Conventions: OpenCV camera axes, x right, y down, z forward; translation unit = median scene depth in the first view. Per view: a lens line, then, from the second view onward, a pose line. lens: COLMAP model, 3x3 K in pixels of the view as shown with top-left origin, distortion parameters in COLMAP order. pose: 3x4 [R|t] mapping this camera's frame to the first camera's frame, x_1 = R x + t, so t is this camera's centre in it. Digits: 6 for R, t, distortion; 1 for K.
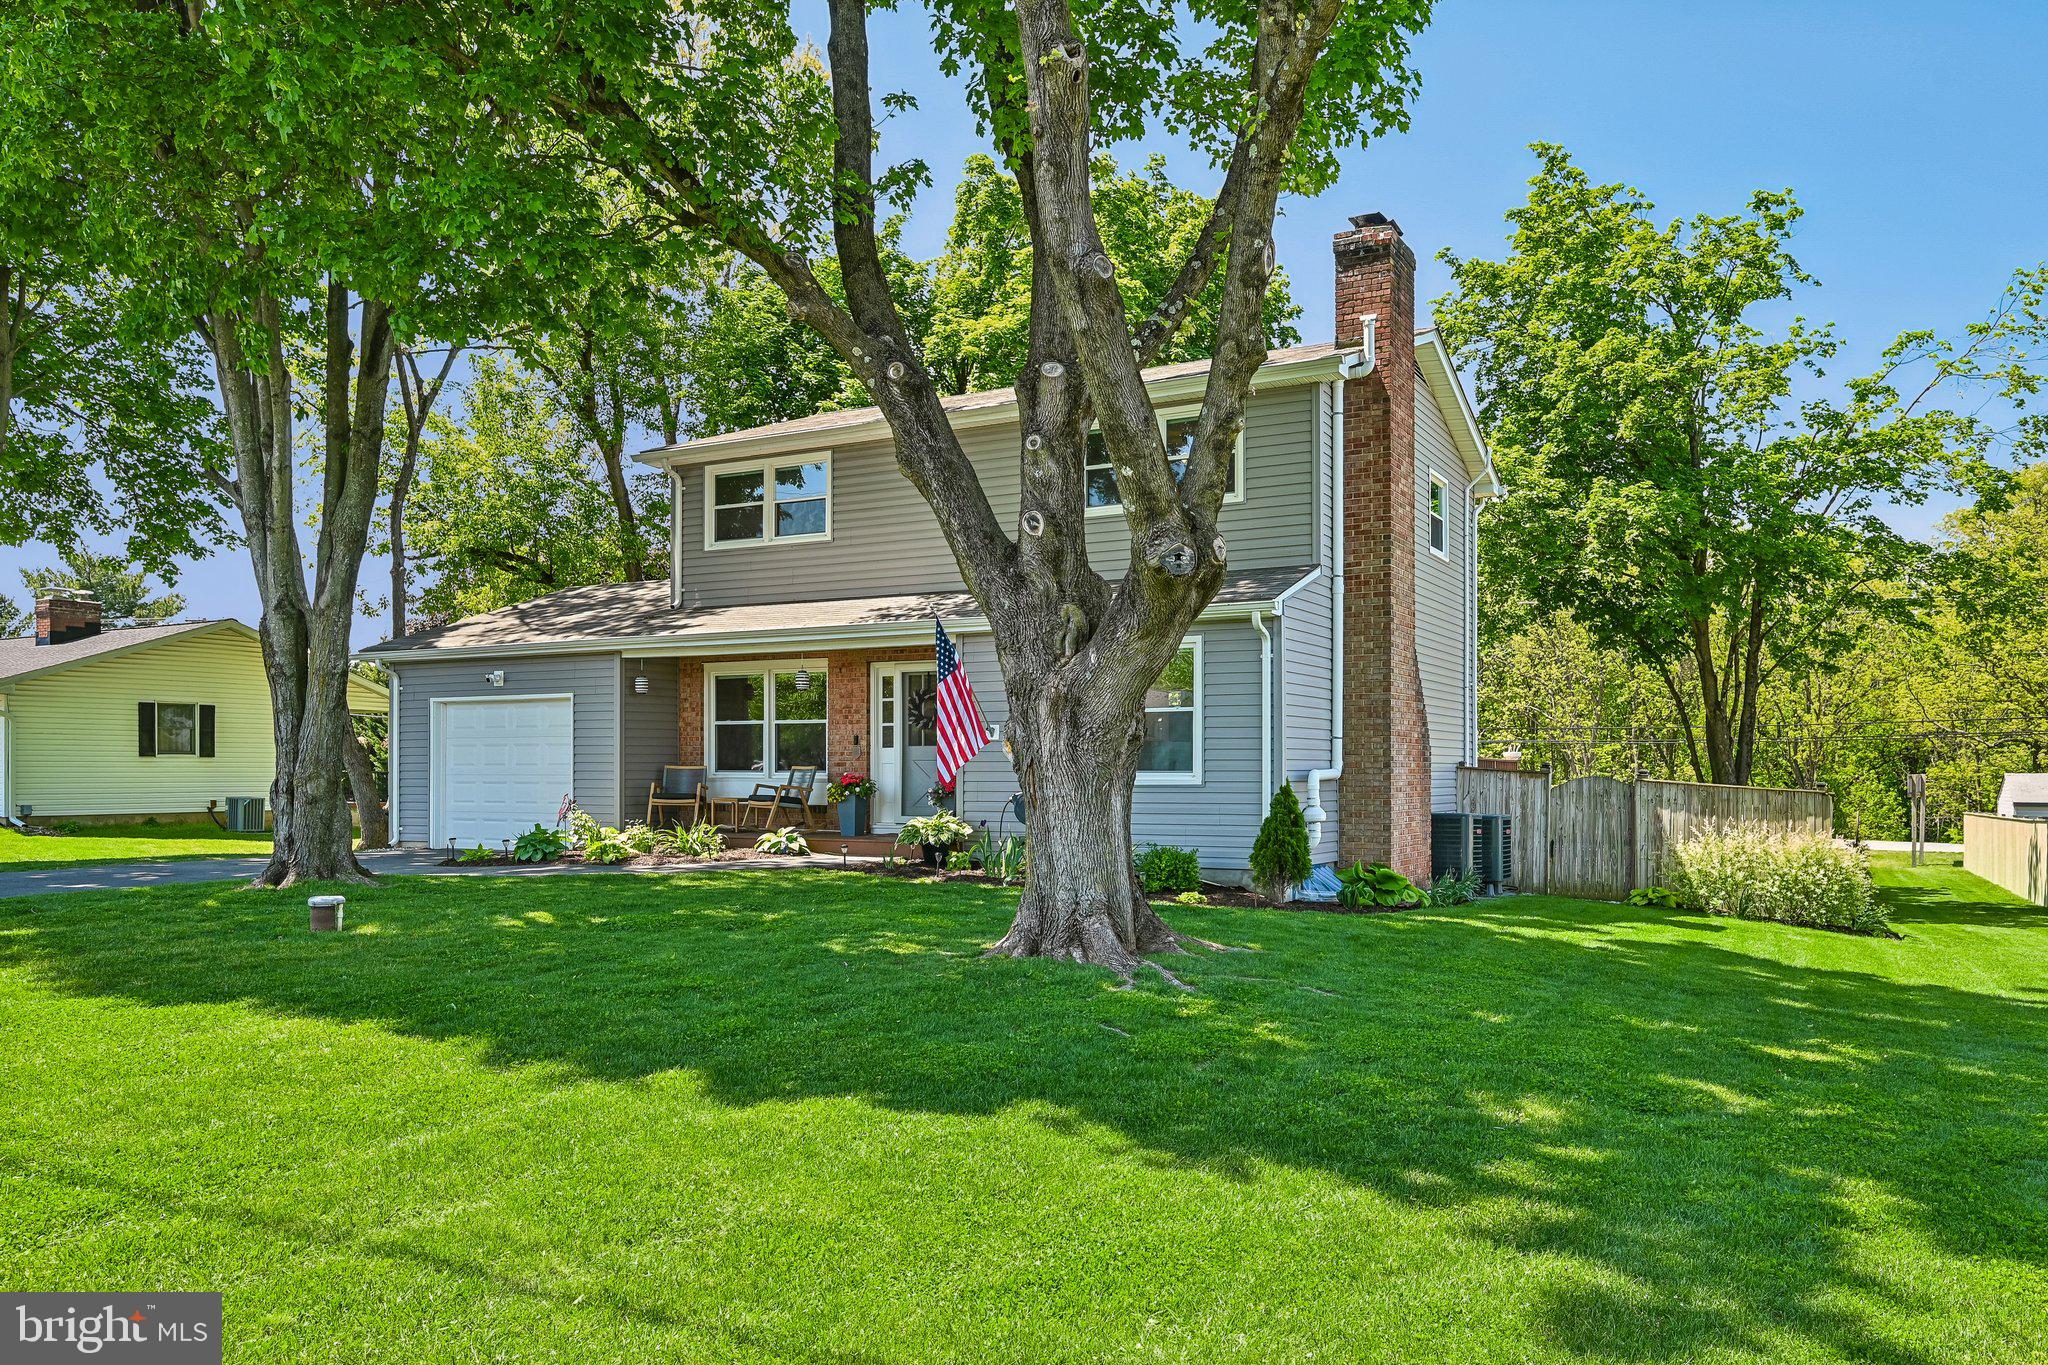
lens RADIAL K [[1497.4, 0, 1027.8], [0, 1497.4, 763.1], [0, 0, 1]] dist [-0.004828, 0.000412]
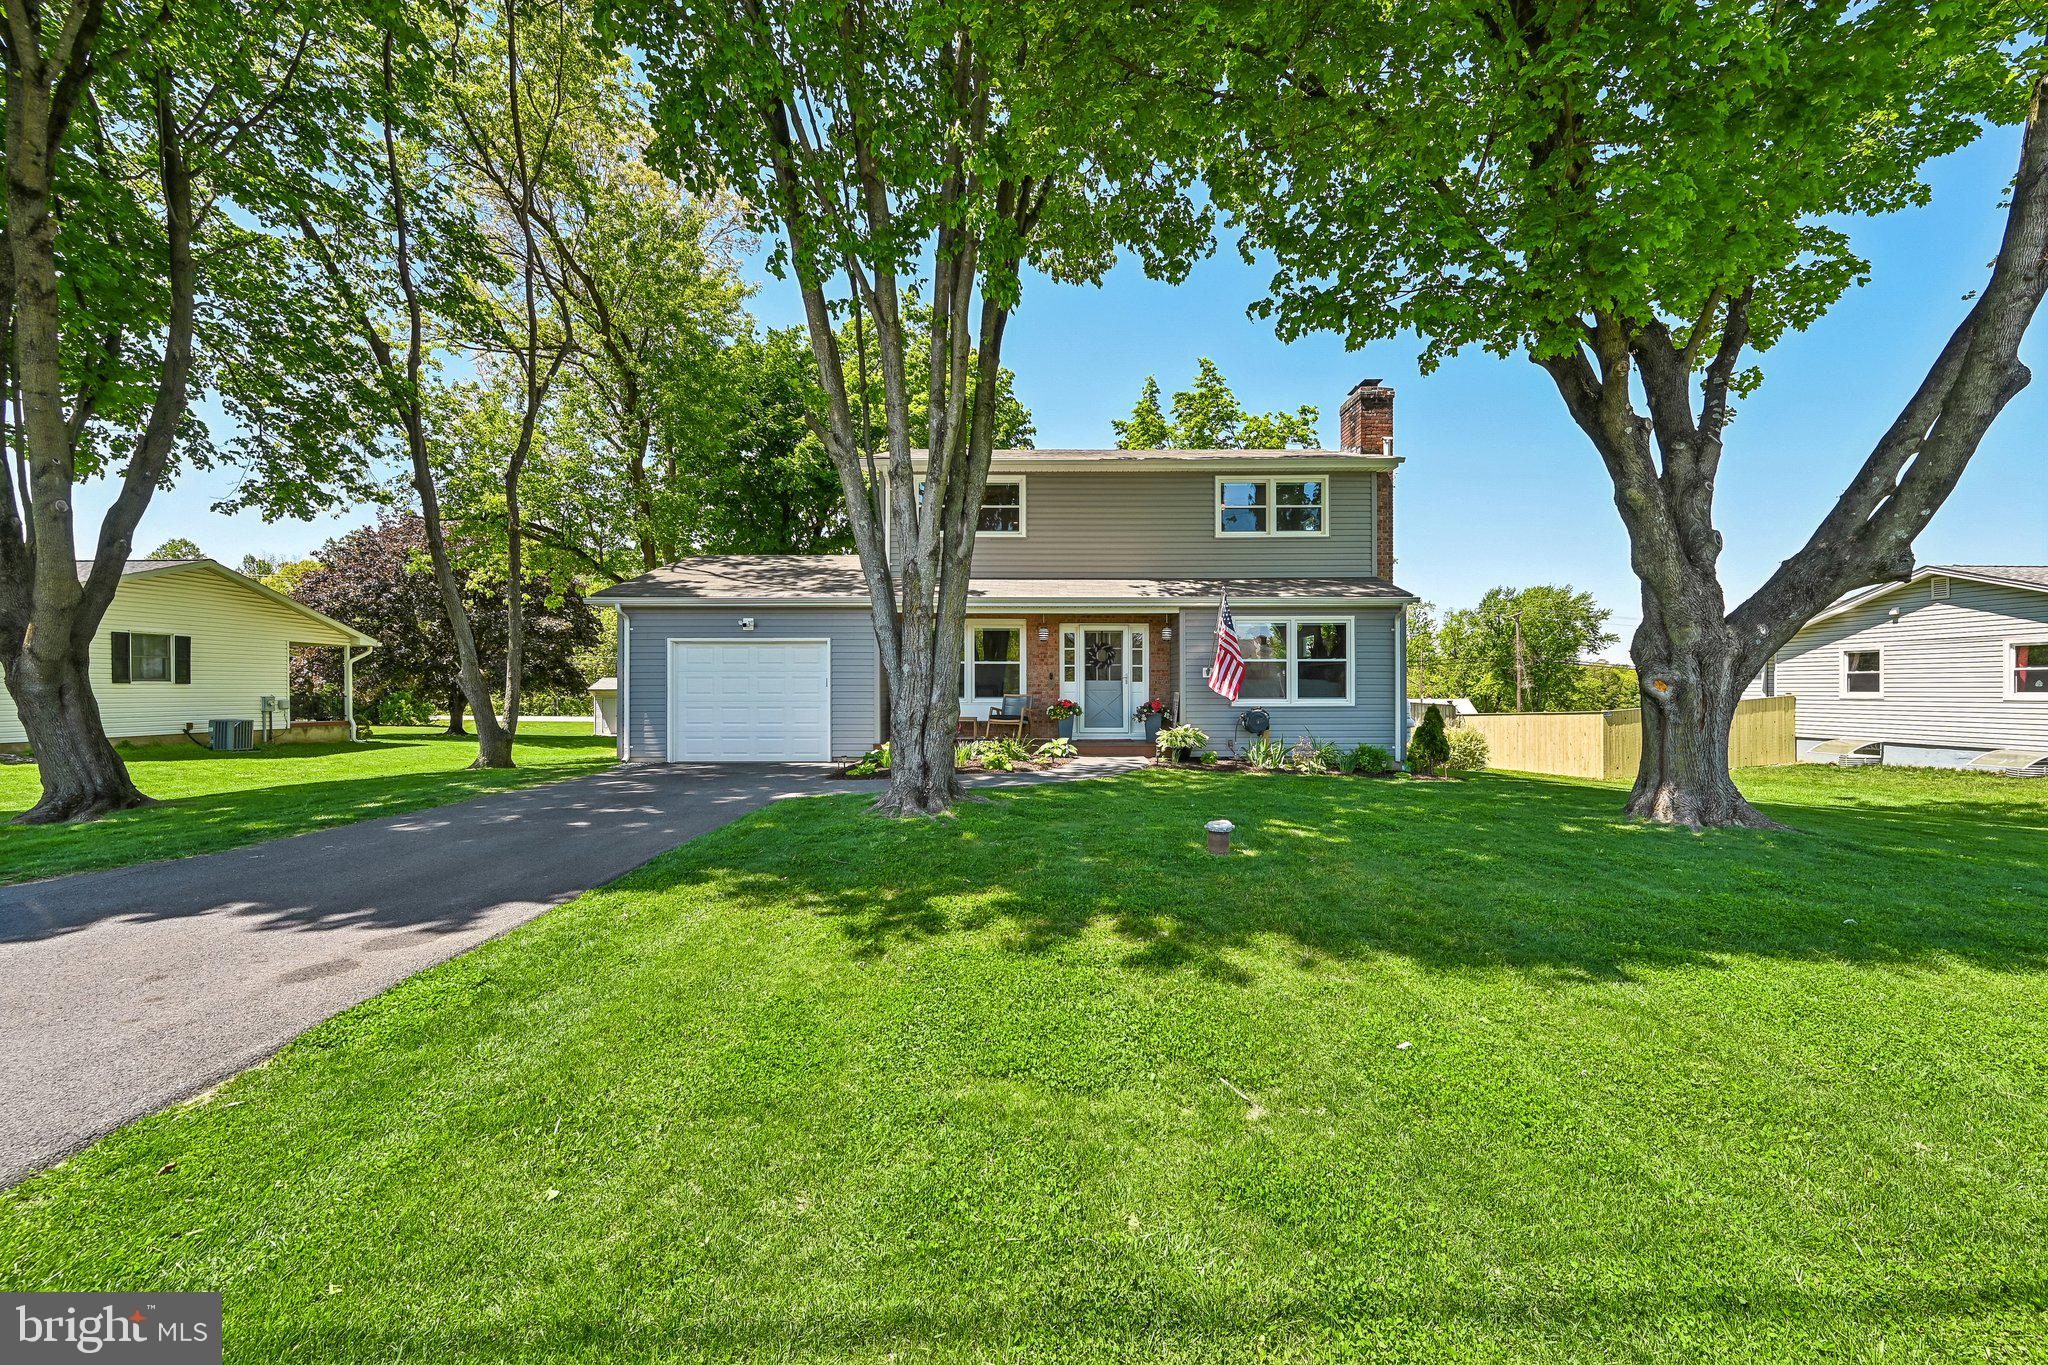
lens RADIAL K [[797.1, 0, 1032.8], [0, 797.1, 691.5], [0, 0, 1]] dist [0.000236, -0.000144]
pose [[0.881545, -0.001780, 0.472096, -0.473809], [-0.001266, 0.999980, 0.006135, -0.005136], [-0.472097, -0.006006, 0.881526, 0.316629]]
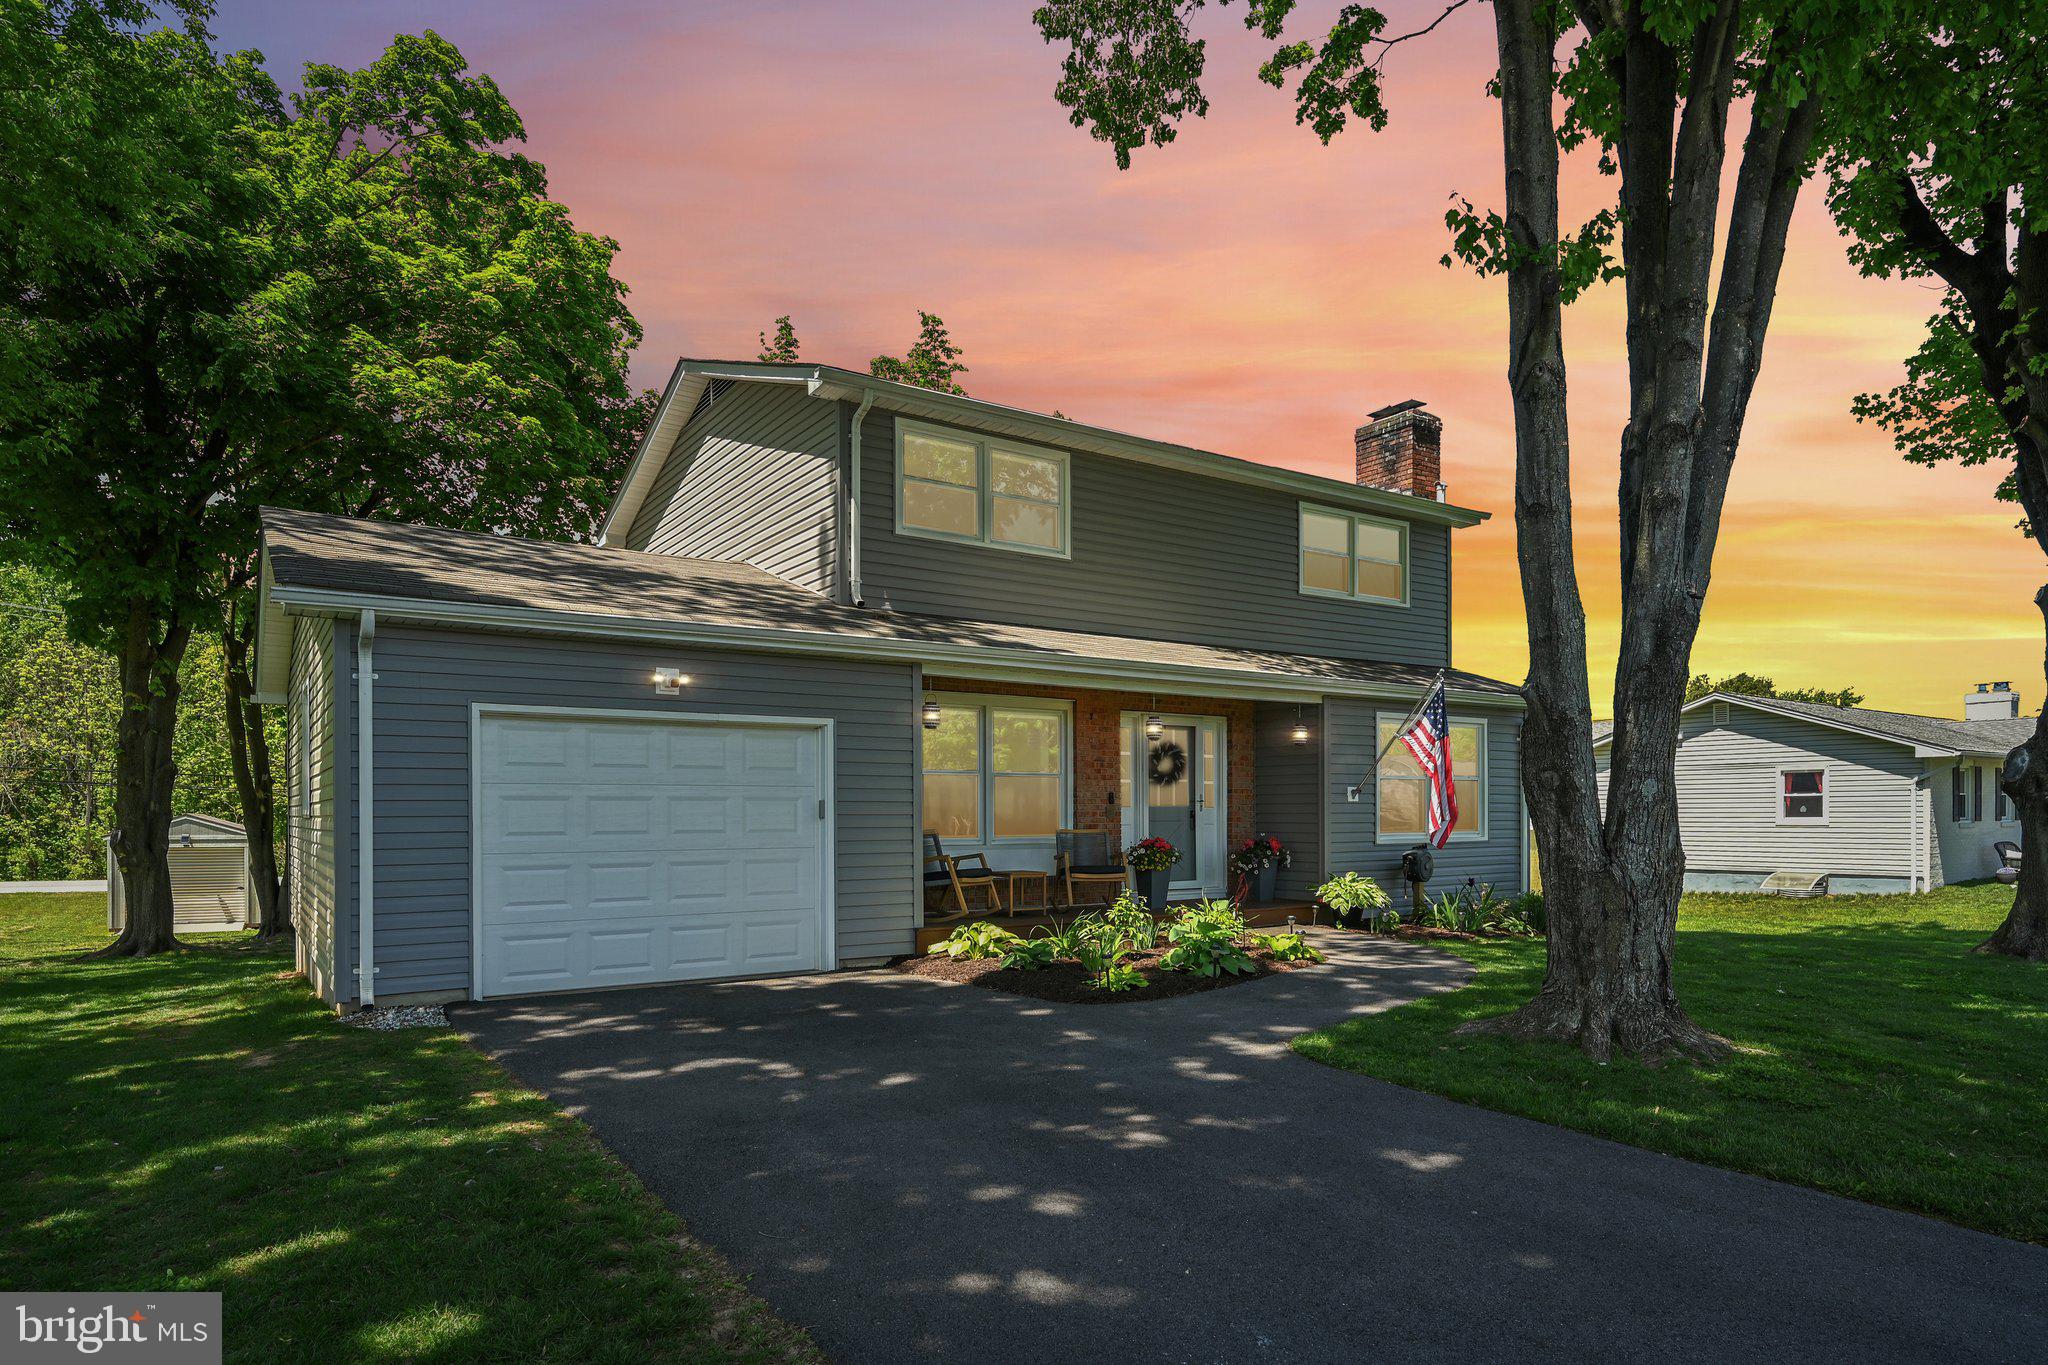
lens RADIAL K [[1186.1, 0, 1033.1], [0, 1186.1, 804.4], [0, 0, 1]] dist [0.002101, 0.001947]
pose [[0.467574, 0.004872, 0.883940, -0.713388], [-0.000373, 0.999986, -0.005315, -0.007847], [-0.883954, 0.002155, 0.467569, 0.690012]]
